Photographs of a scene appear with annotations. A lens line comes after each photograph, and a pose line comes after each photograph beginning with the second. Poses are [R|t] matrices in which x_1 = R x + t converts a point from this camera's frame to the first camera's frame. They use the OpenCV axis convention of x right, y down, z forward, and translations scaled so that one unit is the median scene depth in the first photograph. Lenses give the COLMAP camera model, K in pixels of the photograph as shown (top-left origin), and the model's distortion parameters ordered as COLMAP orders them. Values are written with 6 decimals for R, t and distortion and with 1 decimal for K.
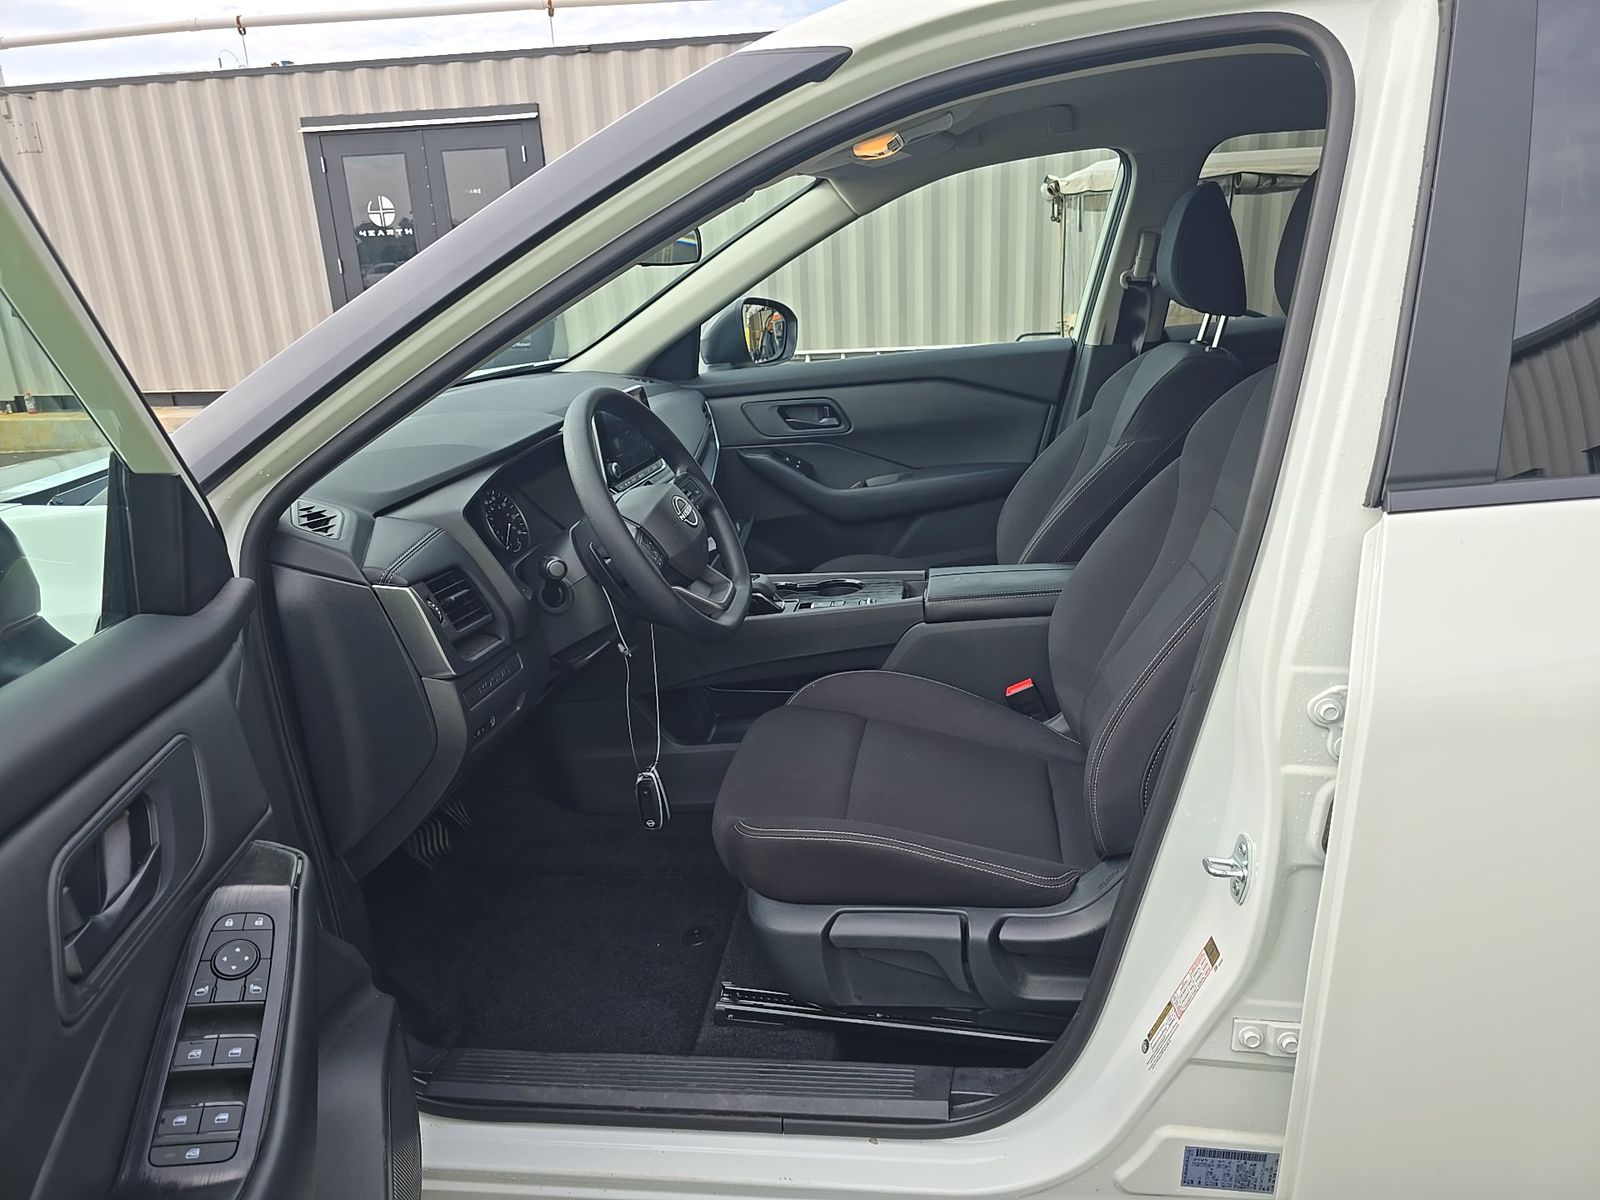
lens RADIAL K [[1054.1, 0, 800.0], [0, 1054.1, 600.0], [0, 0, 1]] dist [0.002090, 0.000523]
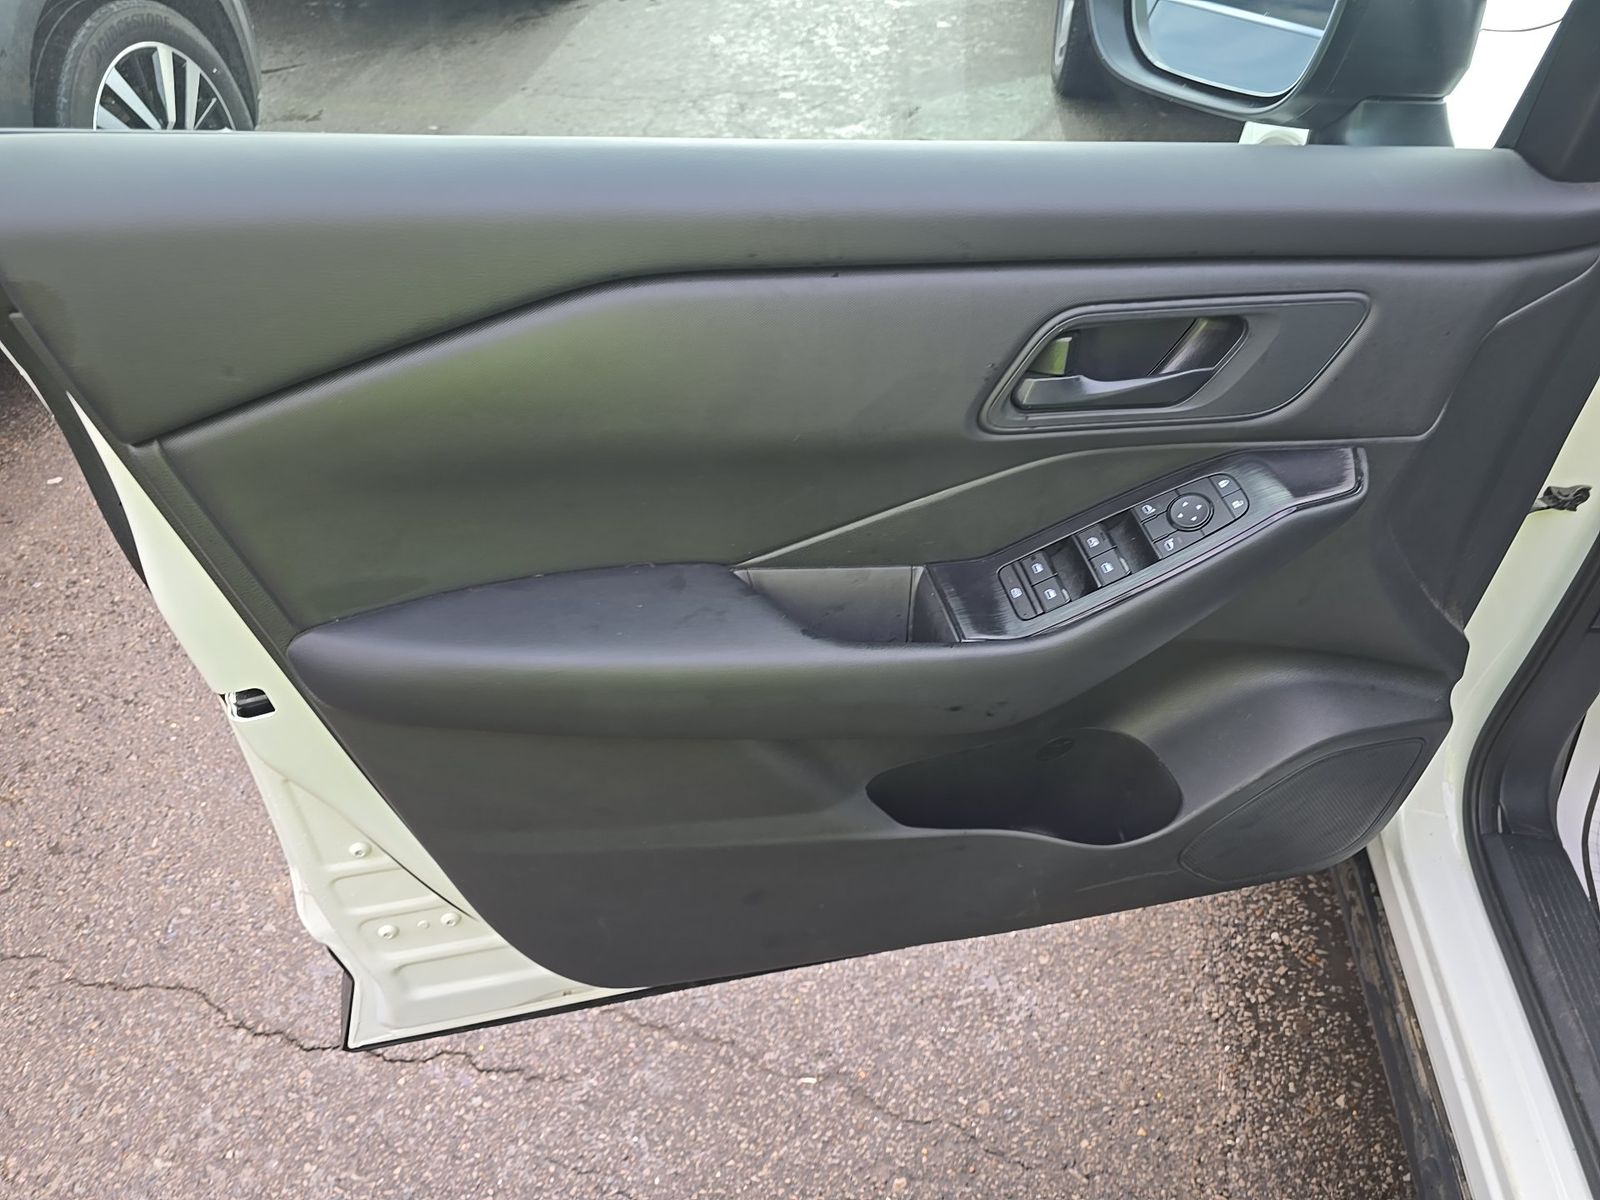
lens RADIAL K [[1054.1, 0, 800.0], [0, 1054.1, 600.0], [0, 0, 1]] dist [0.002090, 0.000523]
pose [[0.000934, 0.715629, -0.698480, 0.220098], [-0.294987, 0.667596, 0.683592, -0.176837], [0.955501, 0.205405, 0.211725, 0.465530]]
